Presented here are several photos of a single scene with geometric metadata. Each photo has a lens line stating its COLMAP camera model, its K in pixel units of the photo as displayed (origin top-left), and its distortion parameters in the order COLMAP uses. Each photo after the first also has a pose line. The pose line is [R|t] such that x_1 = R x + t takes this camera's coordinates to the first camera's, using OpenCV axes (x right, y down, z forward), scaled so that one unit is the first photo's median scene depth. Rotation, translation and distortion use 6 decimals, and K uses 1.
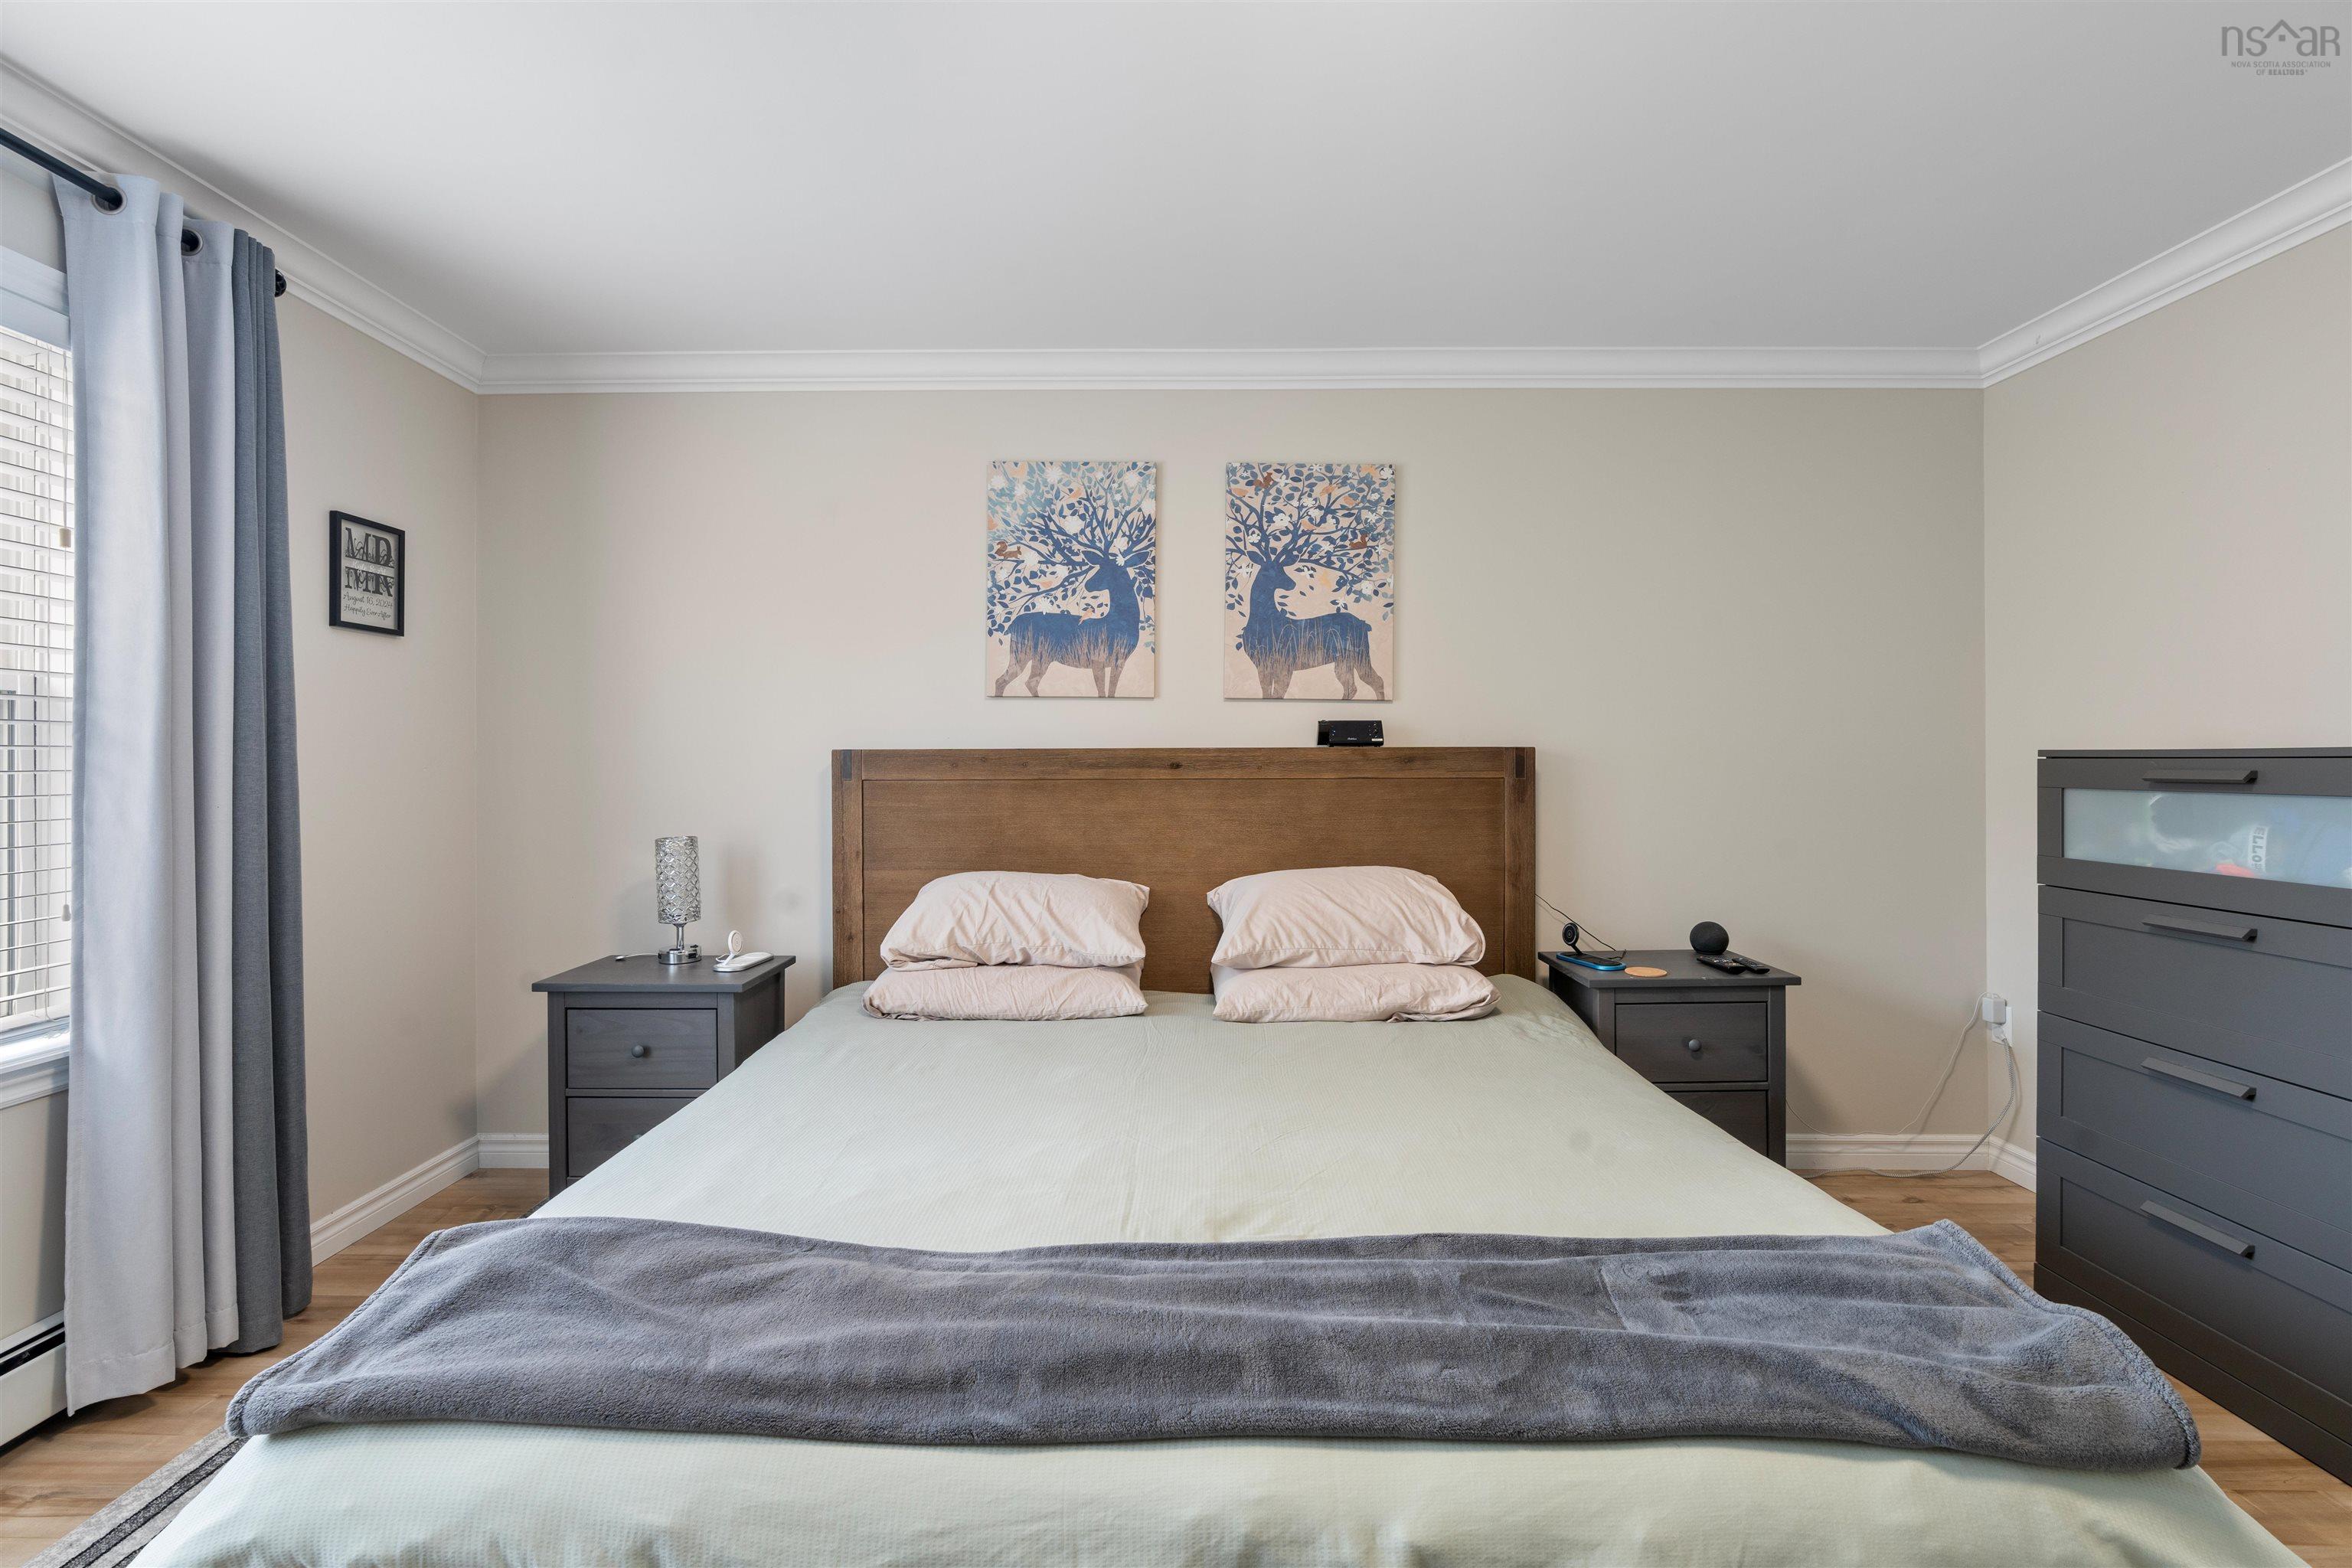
lens RADIAL K [[1068.6, 0, 1155.5], [0, 1068.6, 767.1], [0, 0, 1]] dist [-0.013274, 0.004722]
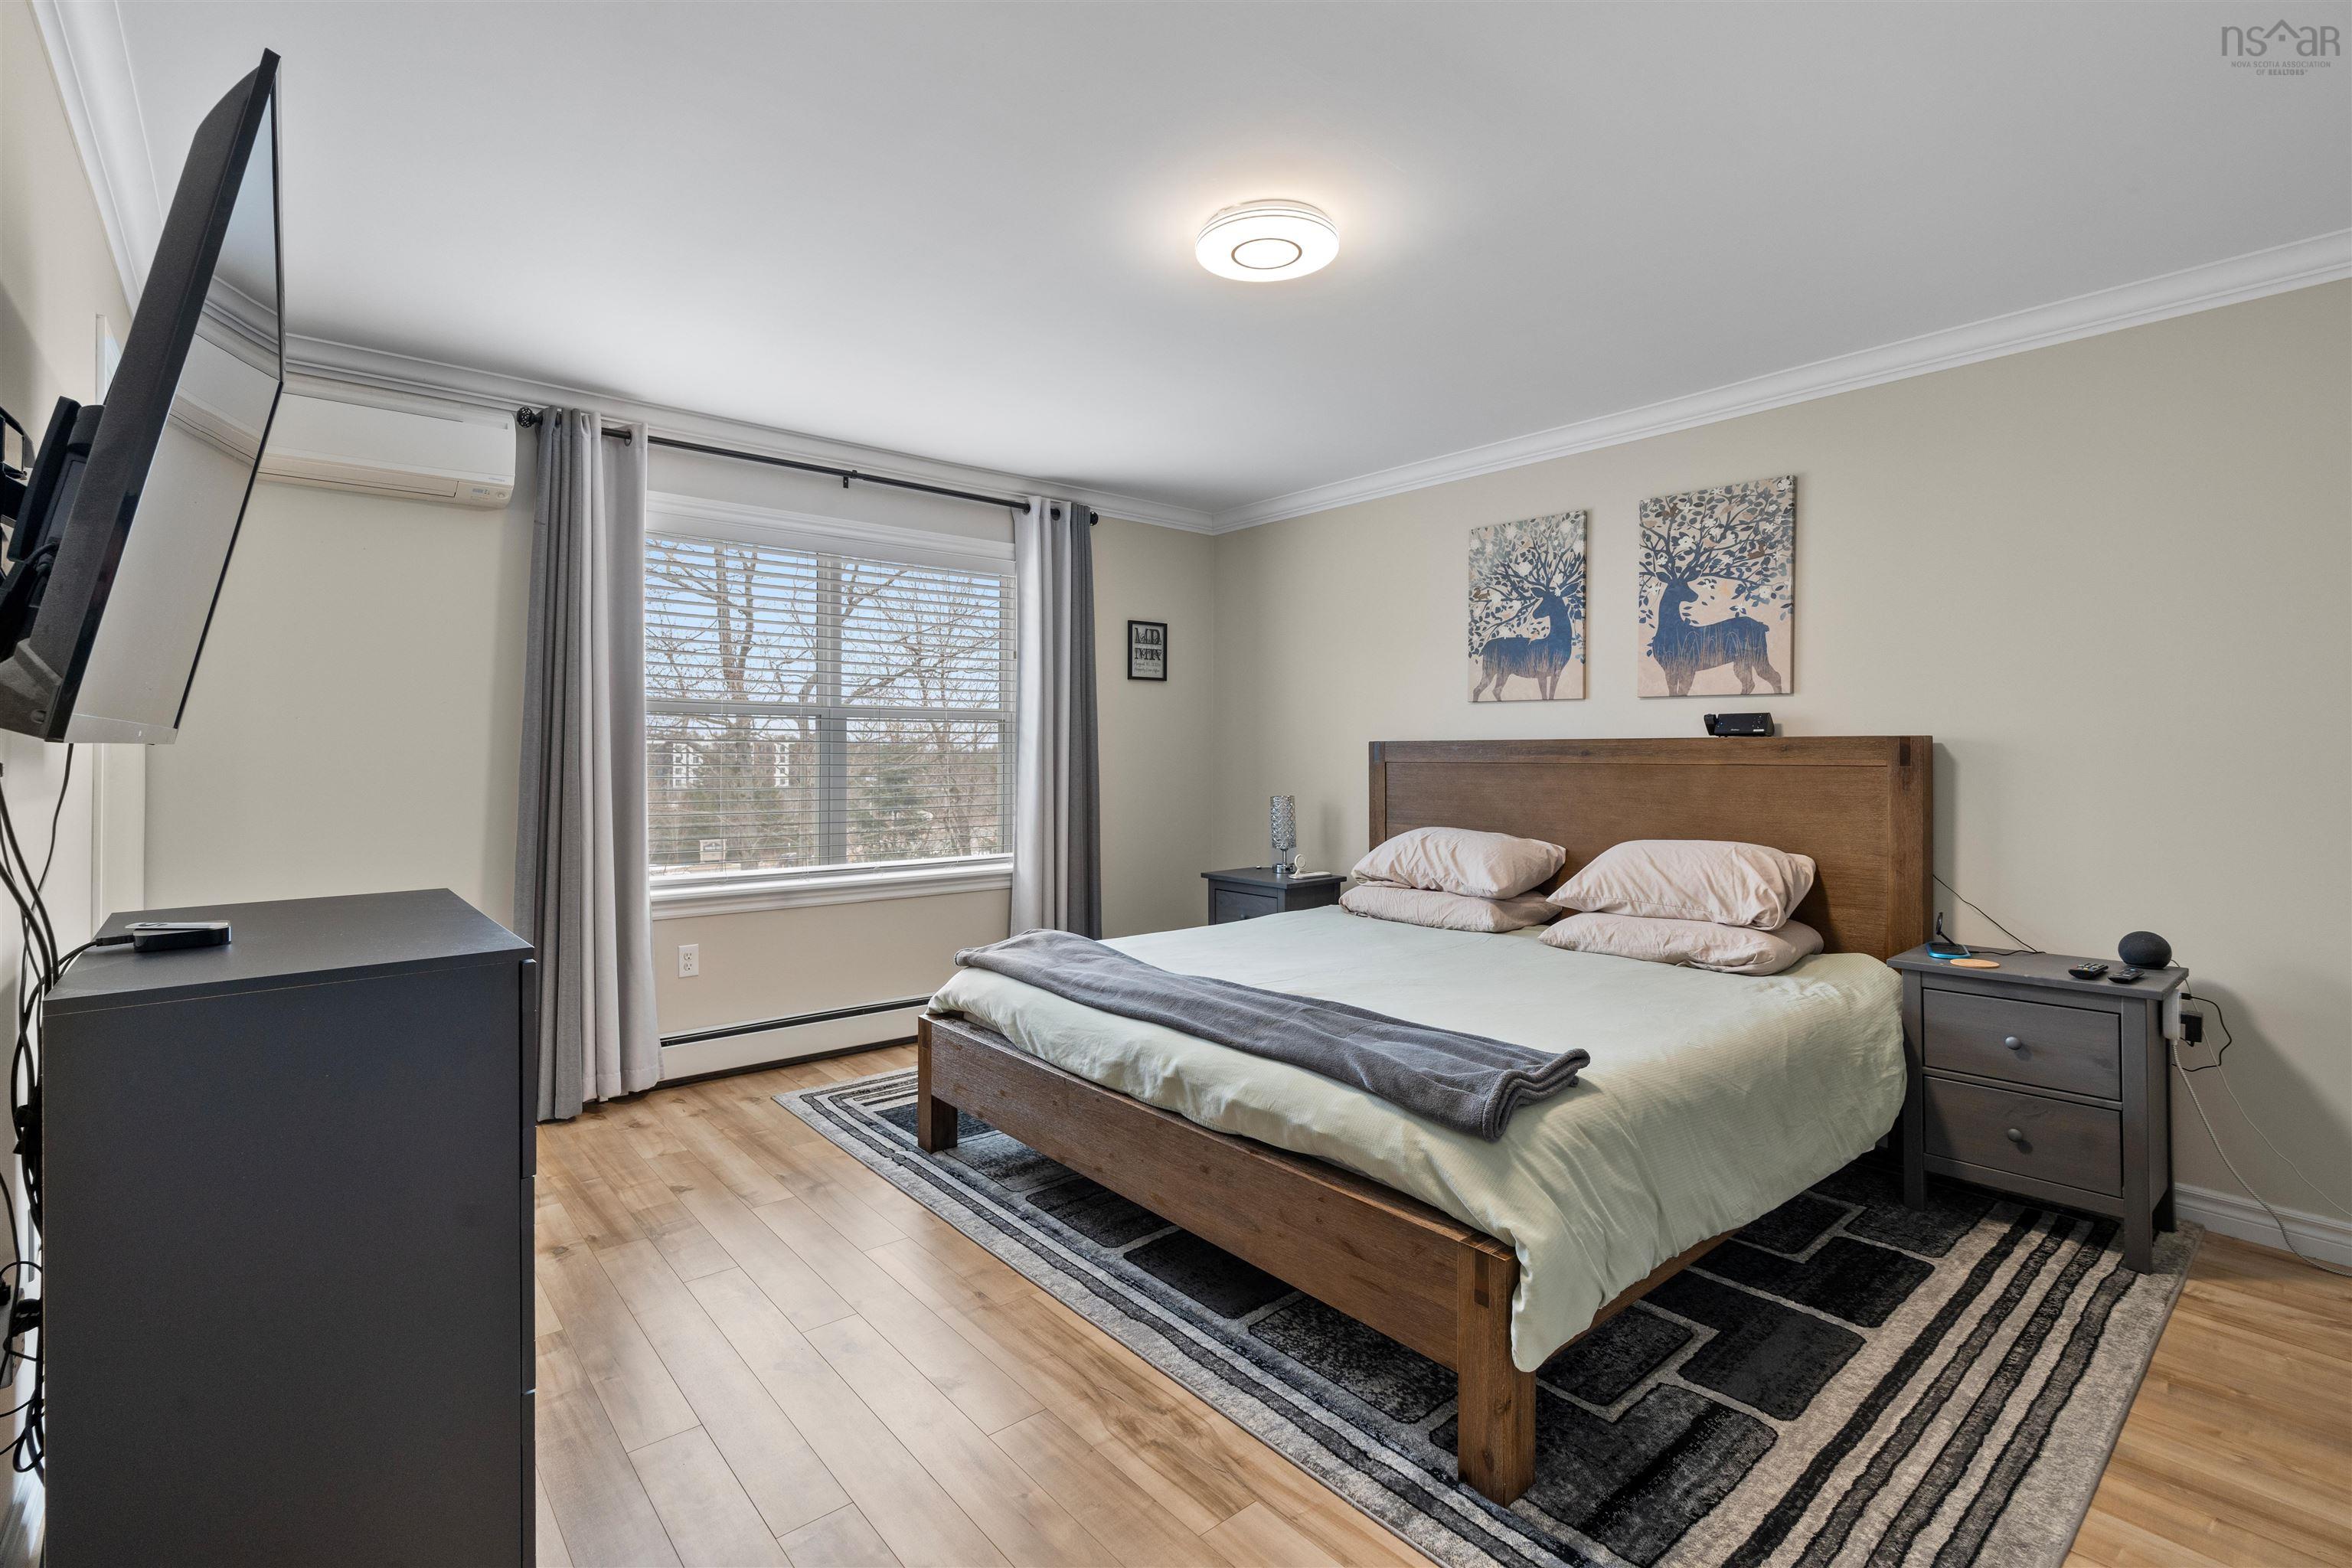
lens RADIAL K [[1068.6, 0, 1154.5], [0, 1068.6, 769.0], [0, 0, 1]] dist [-0.013274, 0.004722]
pose [[0.644358, 0.014647, -0.764584, 0.646176], [-0.005088, 0.999877, 0.014866, 0.001375], [0.764707, -0.005689, 0.644353, -0.194273]]
